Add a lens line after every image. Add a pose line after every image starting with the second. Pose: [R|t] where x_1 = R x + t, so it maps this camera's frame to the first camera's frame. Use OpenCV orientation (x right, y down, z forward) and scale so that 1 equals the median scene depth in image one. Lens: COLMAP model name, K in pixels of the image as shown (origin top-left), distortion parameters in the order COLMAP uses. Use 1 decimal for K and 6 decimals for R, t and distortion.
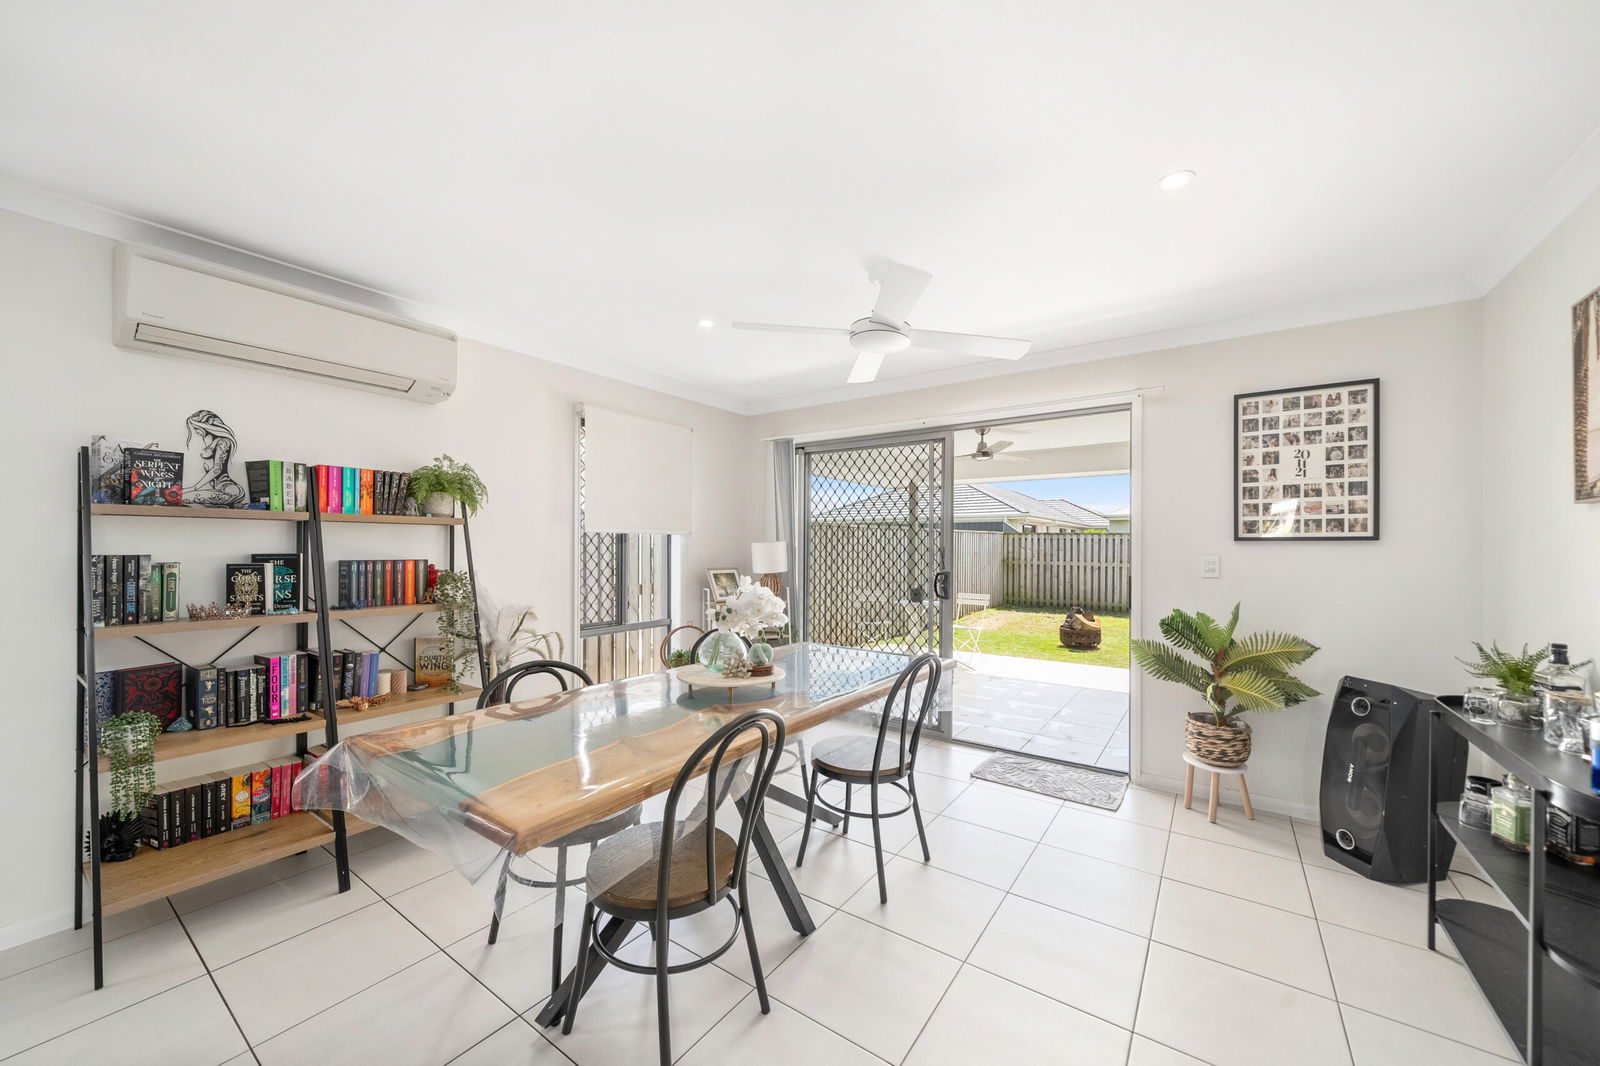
lens RADIAL K [[591.9, 0, 797.4], [0, 591.9, 543.6], [0, 0, 1]] dist [0.000520, 0.000010]
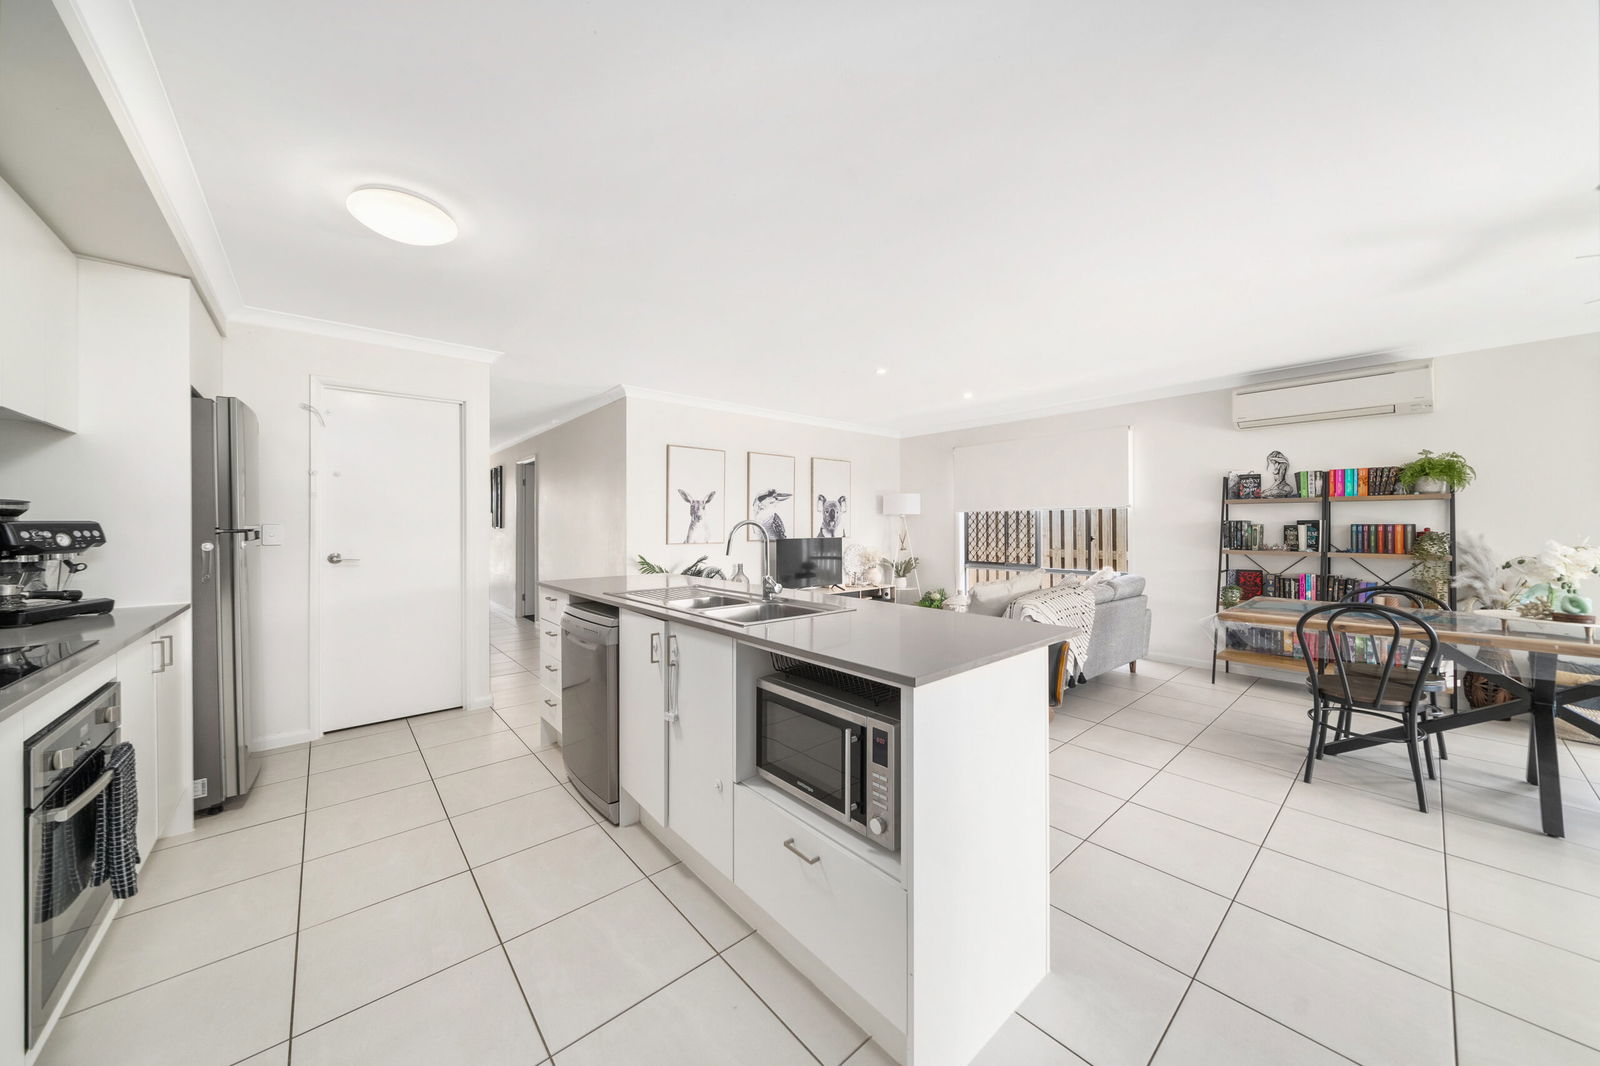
lens RADIAL K [[544.3, 0, 800.0], [0, 544.3, 533.0], [0, 0, 1]] dist [-0.000009, -0.000040]
pose [[-0.225019, 0.006796, -0.974331, 1.001127], [0.000716, 0.999977, 0.006809, 0.038397], [0.974354, 0.000835, -0.225018, -0.157135]]
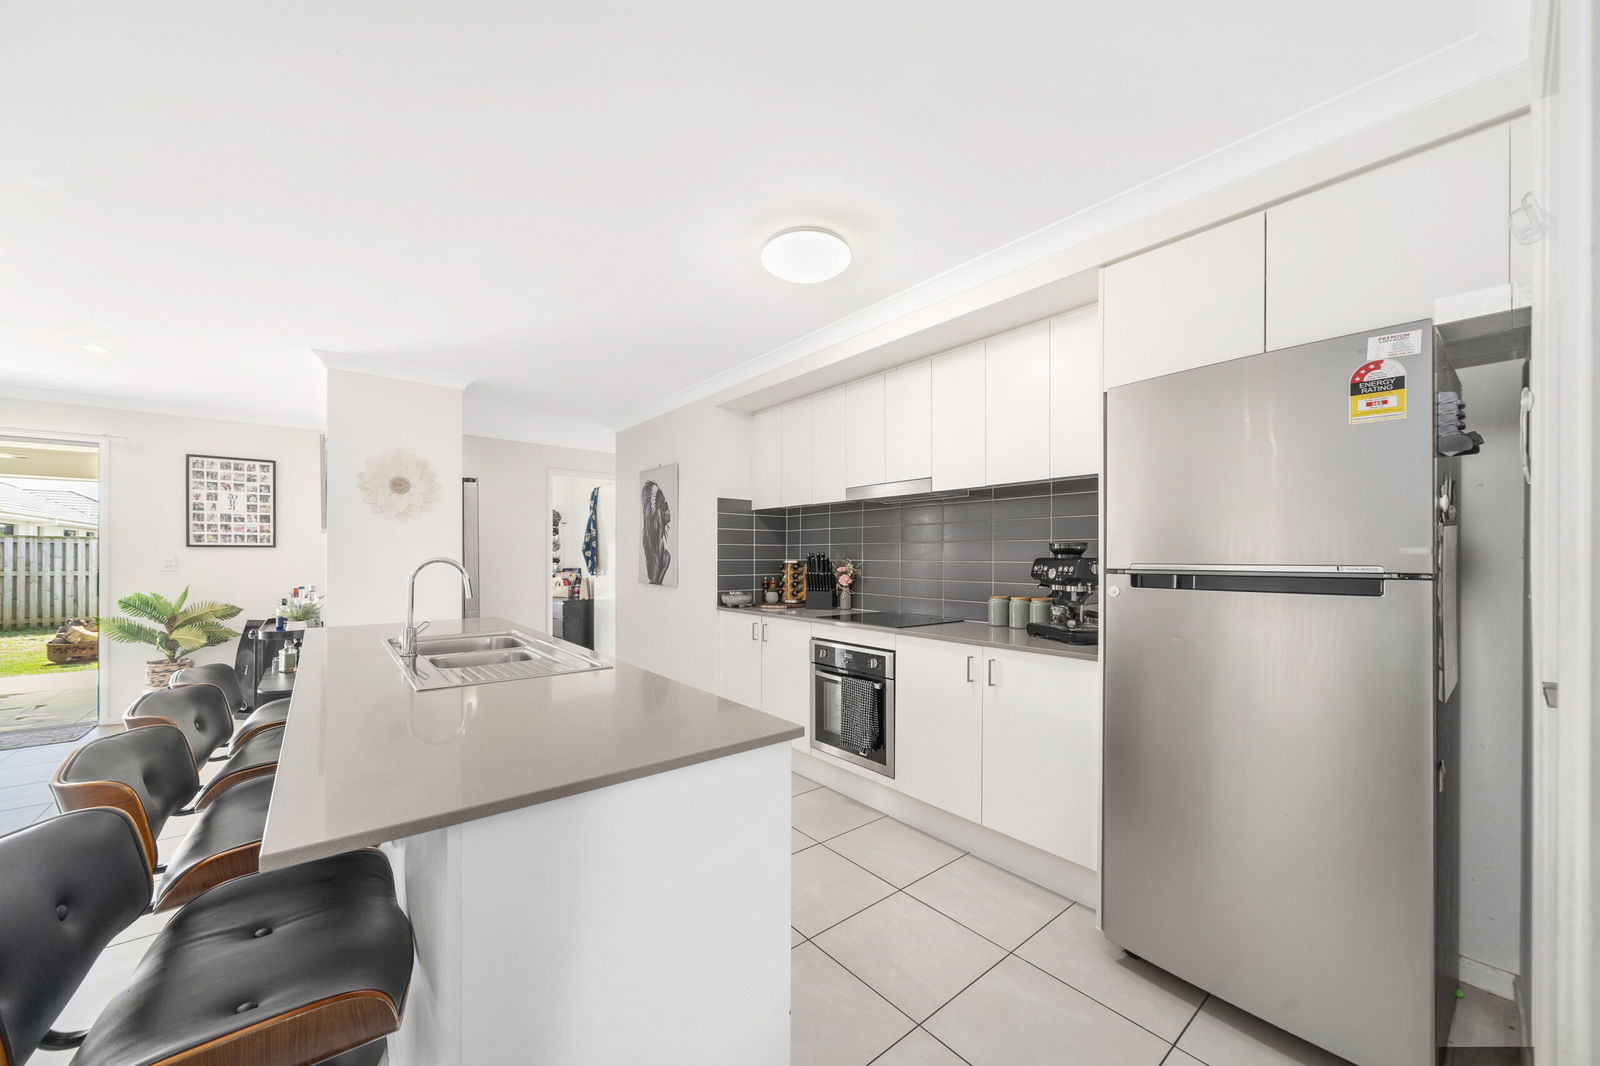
lens RADIAL K [[585.9, 0, 799.5], [0, 585.9, 557.7], [0, 0, 1]] dist [-0.000227, -0.000102]
pose [[0.259923, -0.004486, 0.965619, -0.353366], [-0.005223, 0.999968, 0.006051, 0.006469], [-0.965615, -0.006616, 0.259891, -1.017243]]
